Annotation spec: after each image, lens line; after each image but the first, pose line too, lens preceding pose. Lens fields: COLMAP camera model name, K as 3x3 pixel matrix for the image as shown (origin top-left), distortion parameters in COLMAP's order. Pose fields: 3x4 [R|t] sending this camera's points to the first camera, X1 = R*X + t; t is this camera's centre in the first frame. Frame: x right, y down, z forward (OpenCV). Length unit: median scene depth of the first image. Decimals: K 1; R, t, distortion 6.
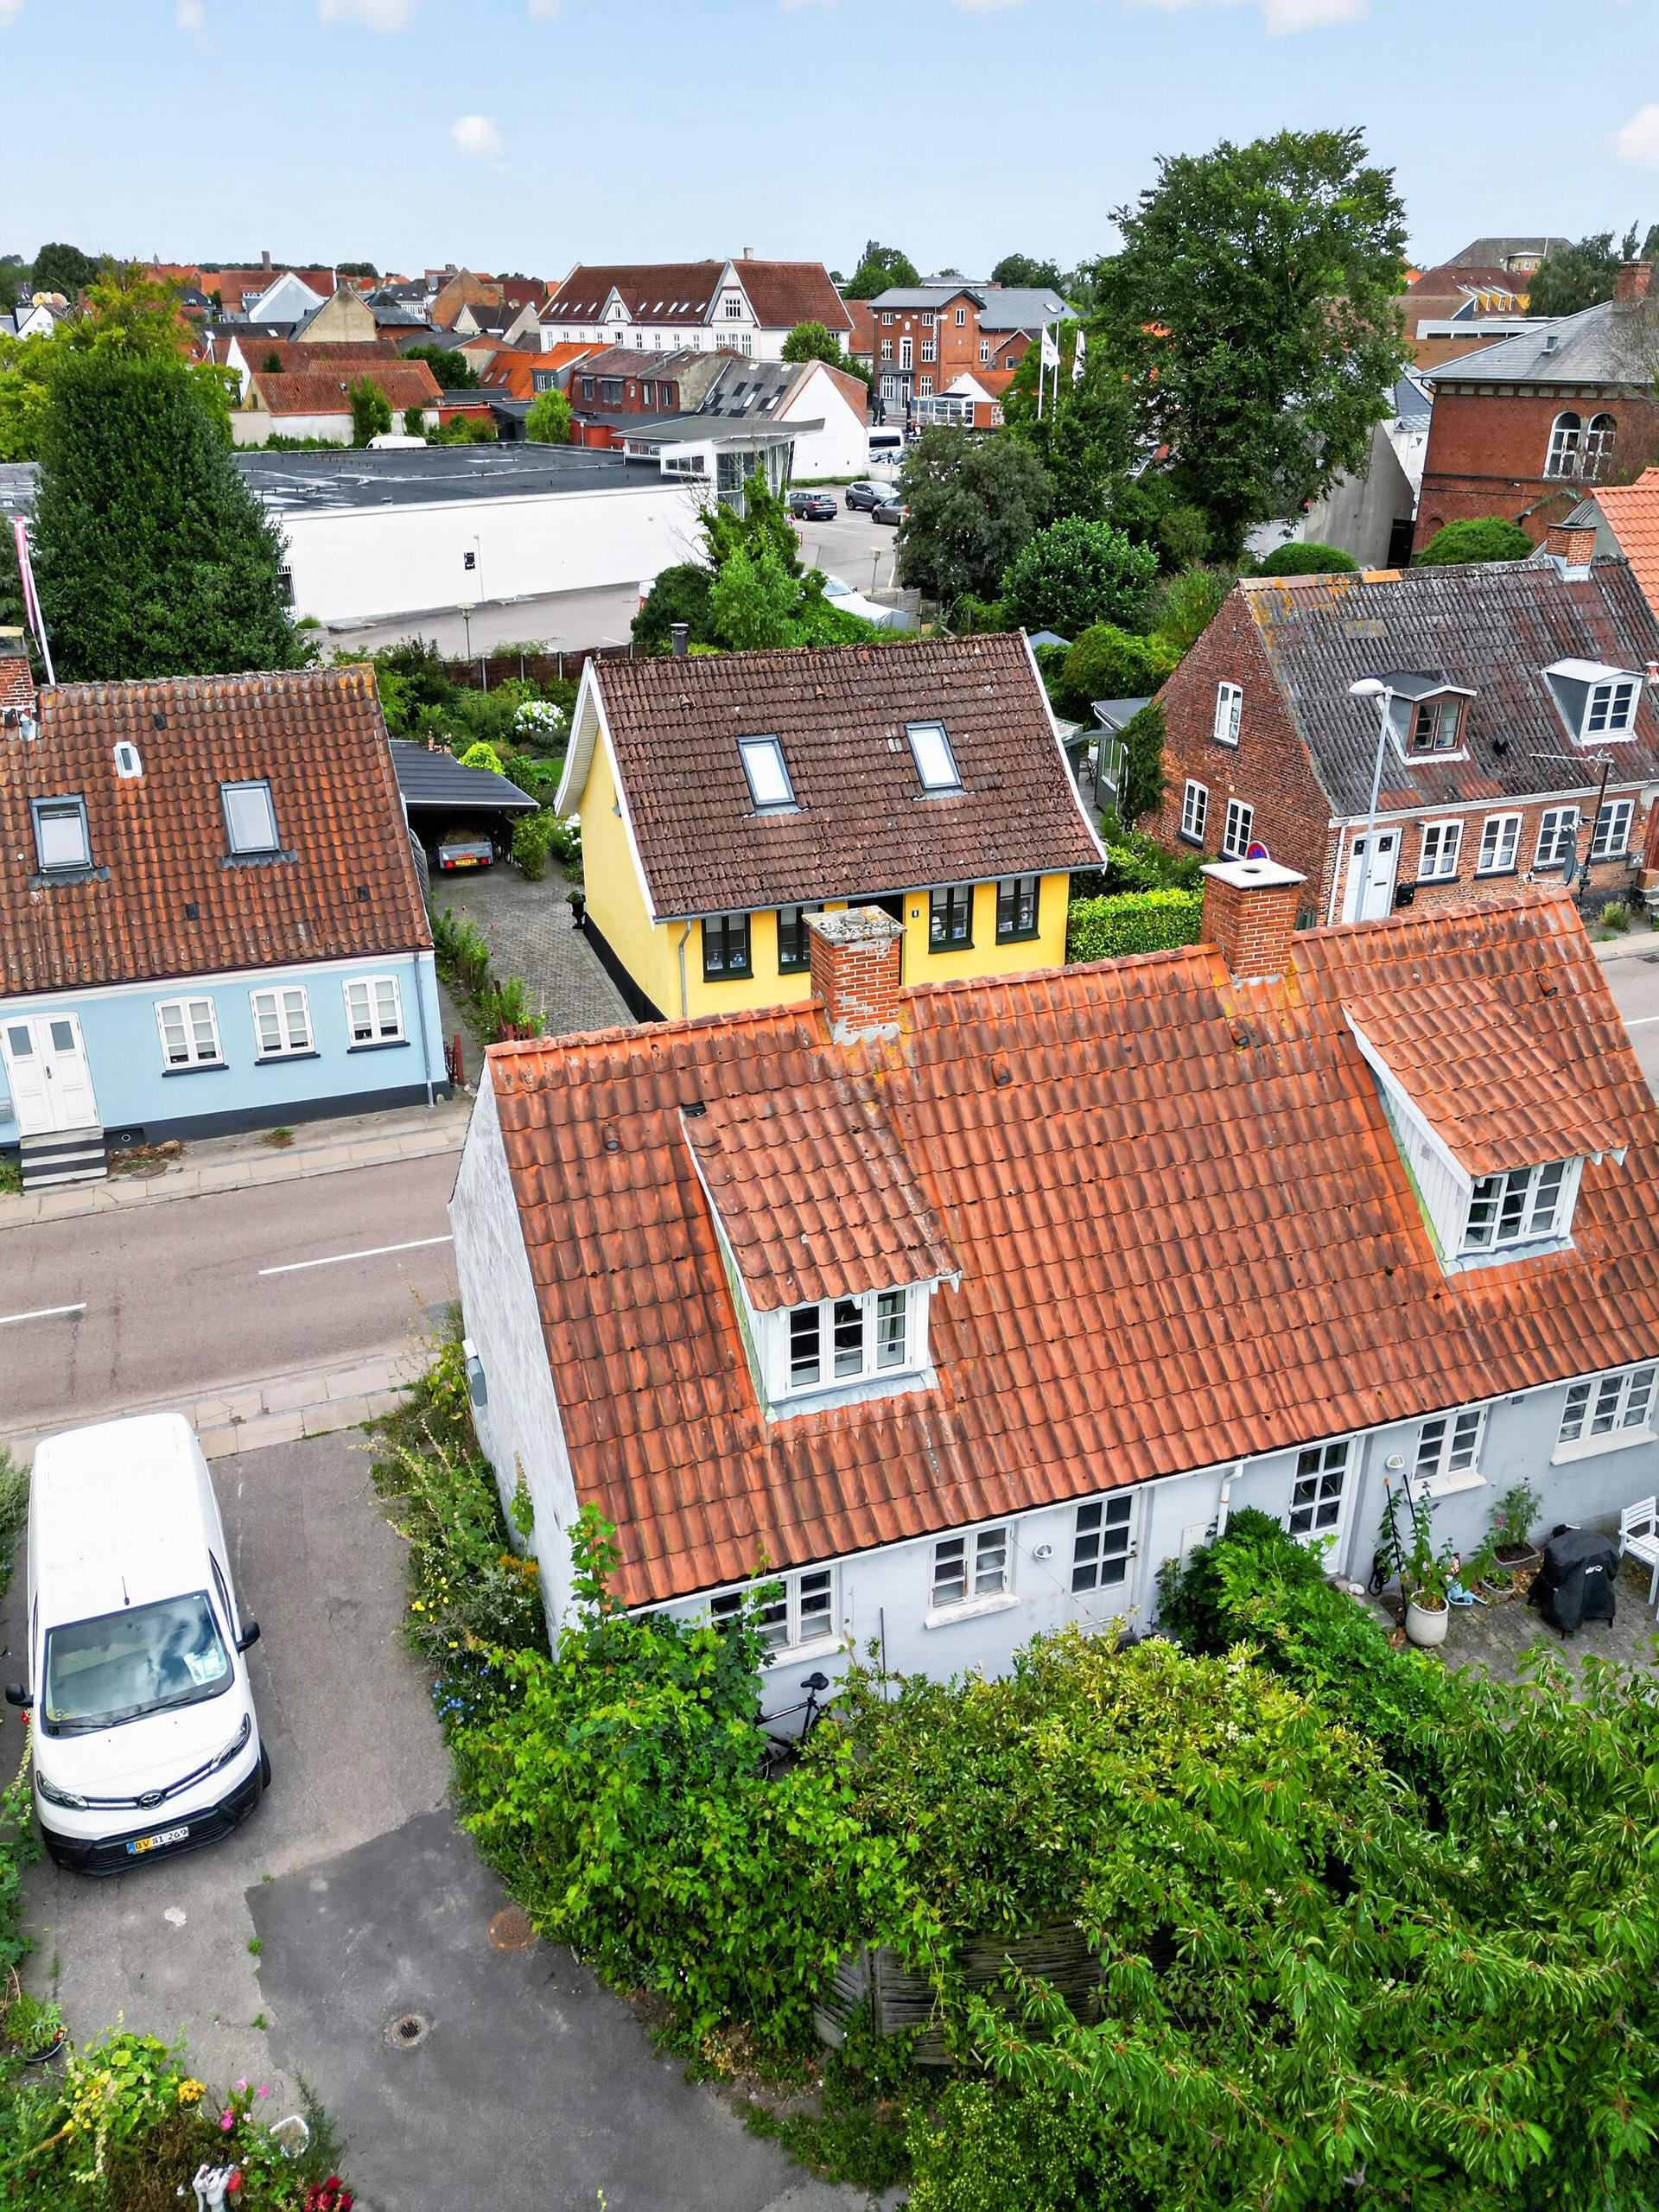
lens RADIAL K [[1695.2, 0, 830.3], [0, 1695.2, 1095.7], [0, 0, 1]] dist [0.036883, -0.066181]
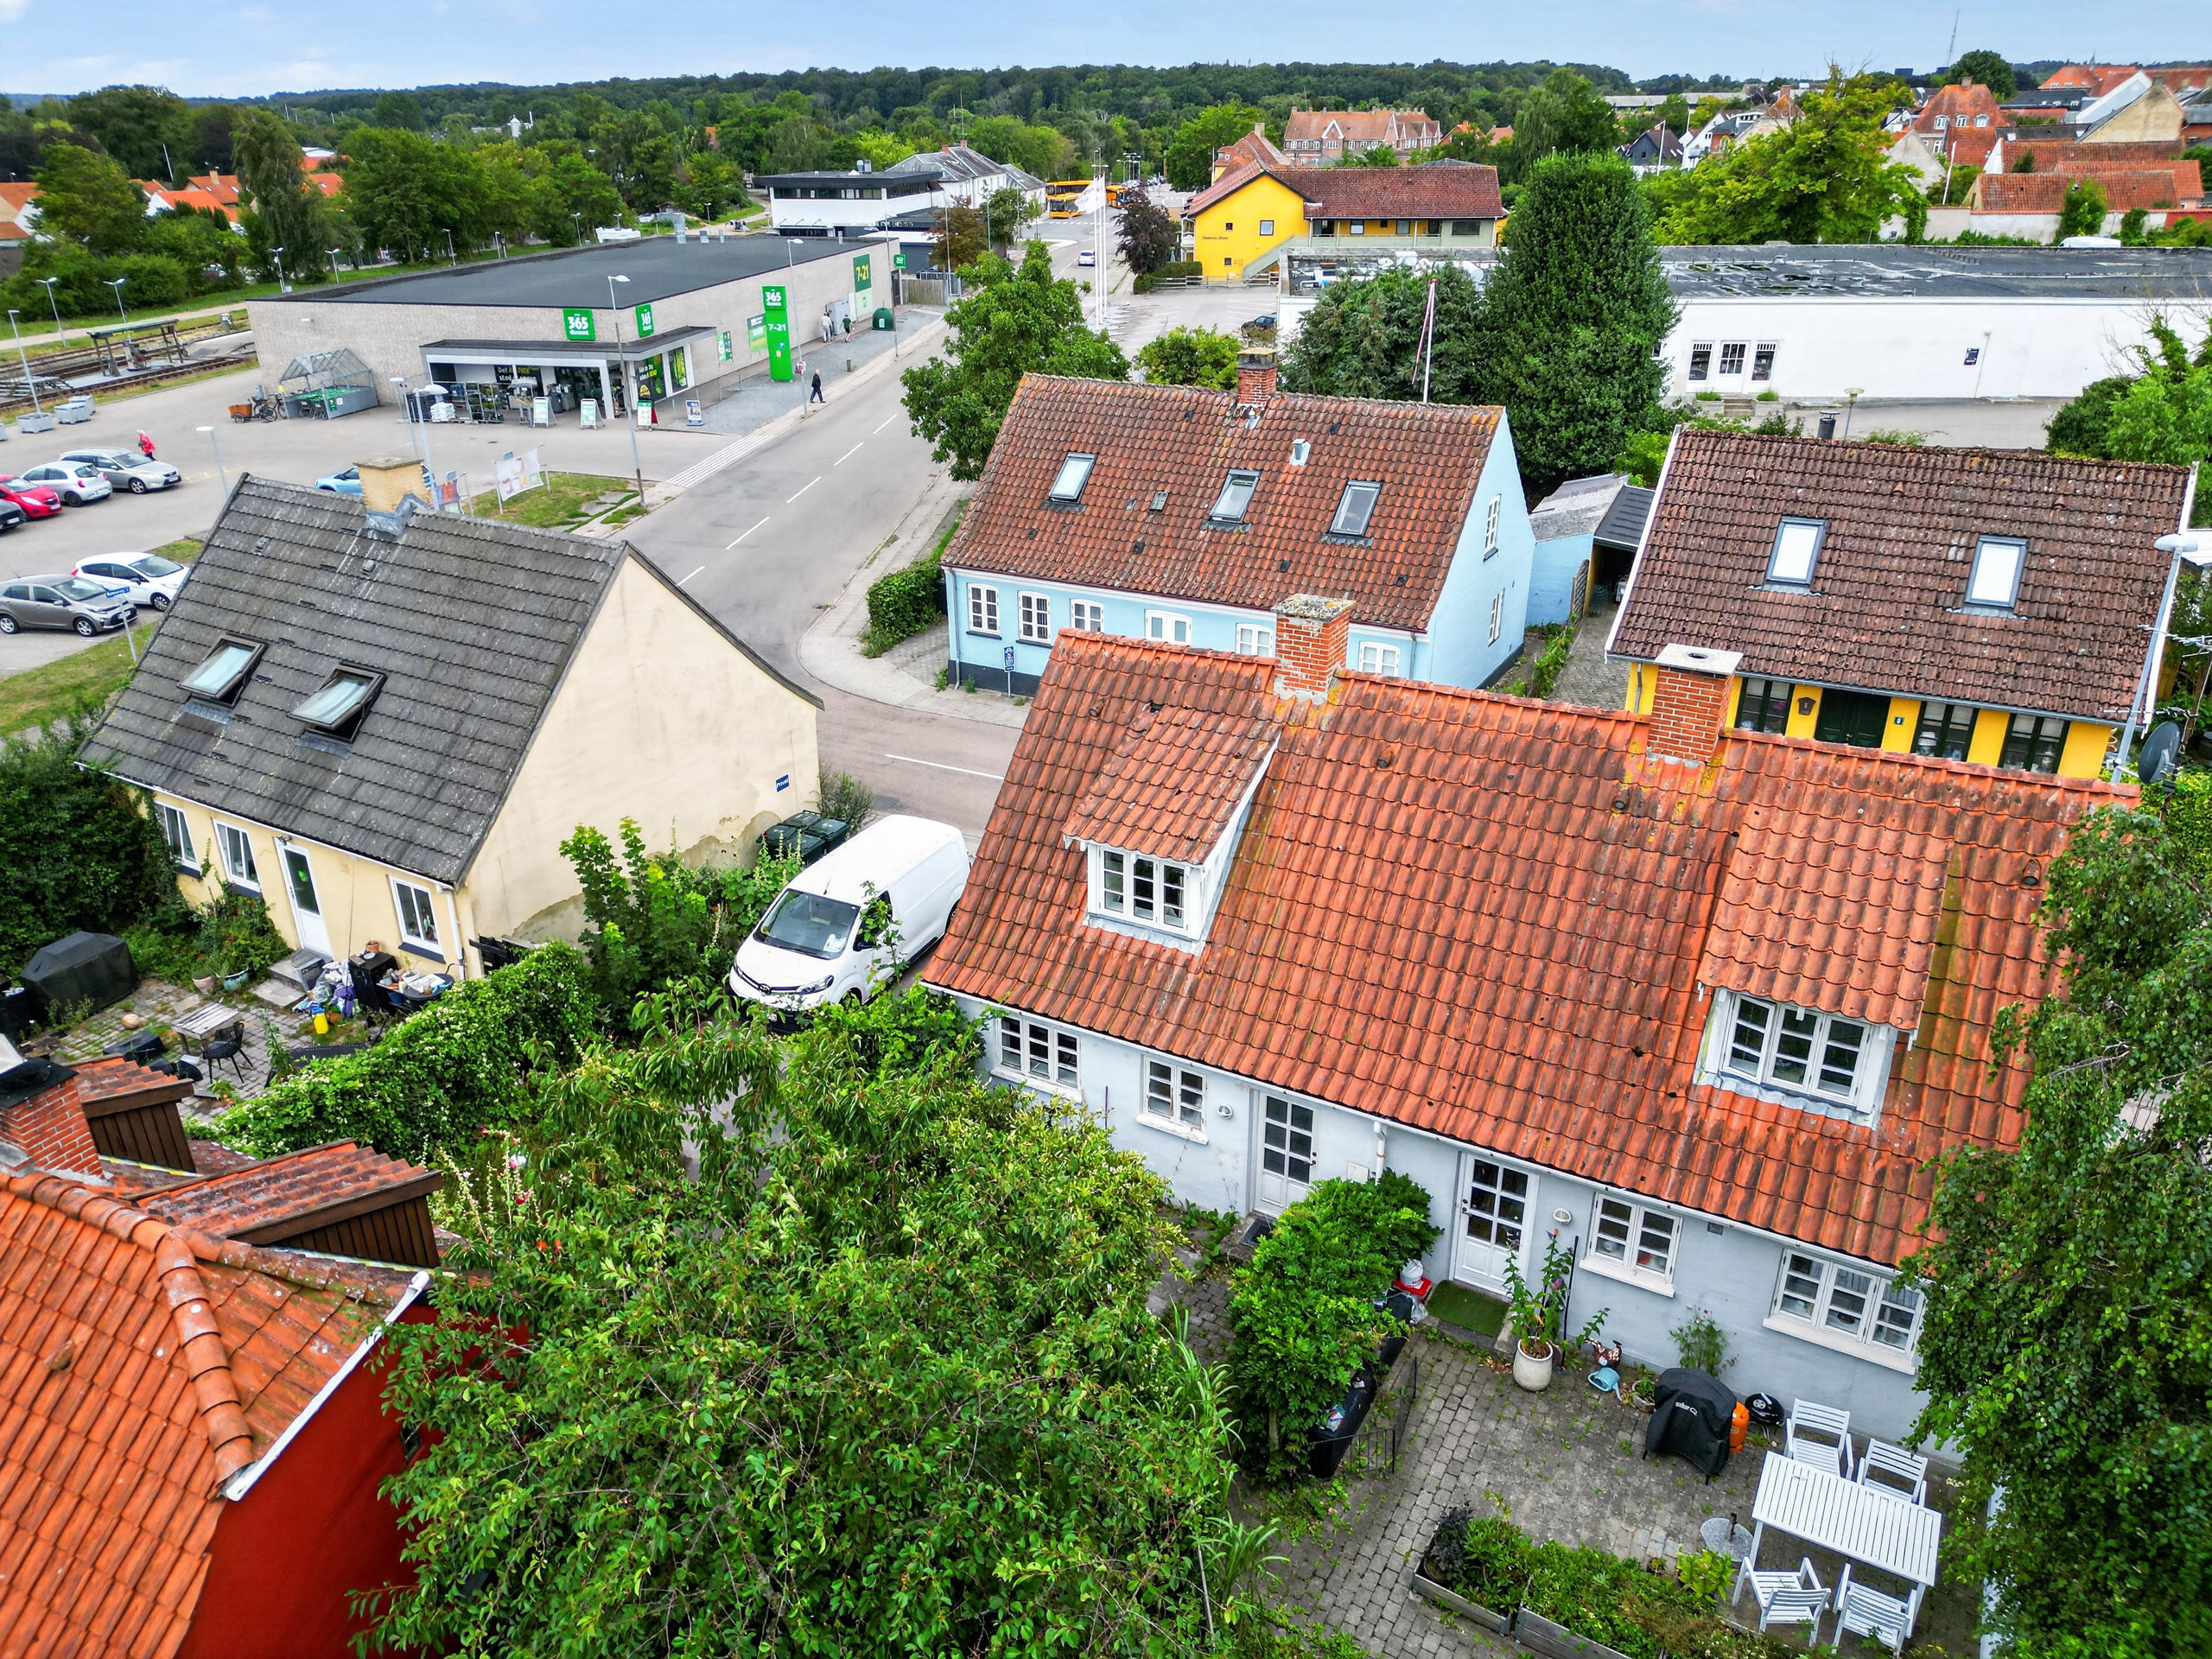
lens RADIAL K [[1542.8, 0, 1110.3], [0, 1542.8, 833.2], [0, 0, 1]] dist [-0.003266, -0.000866]
pose [[0.634591, 0.308524, -0.708596, 0.728809], [-0.305099, 0.942402, 0.137089, -0.050181], [0.710077, 0.129197, 0.692170, 0.111165]]
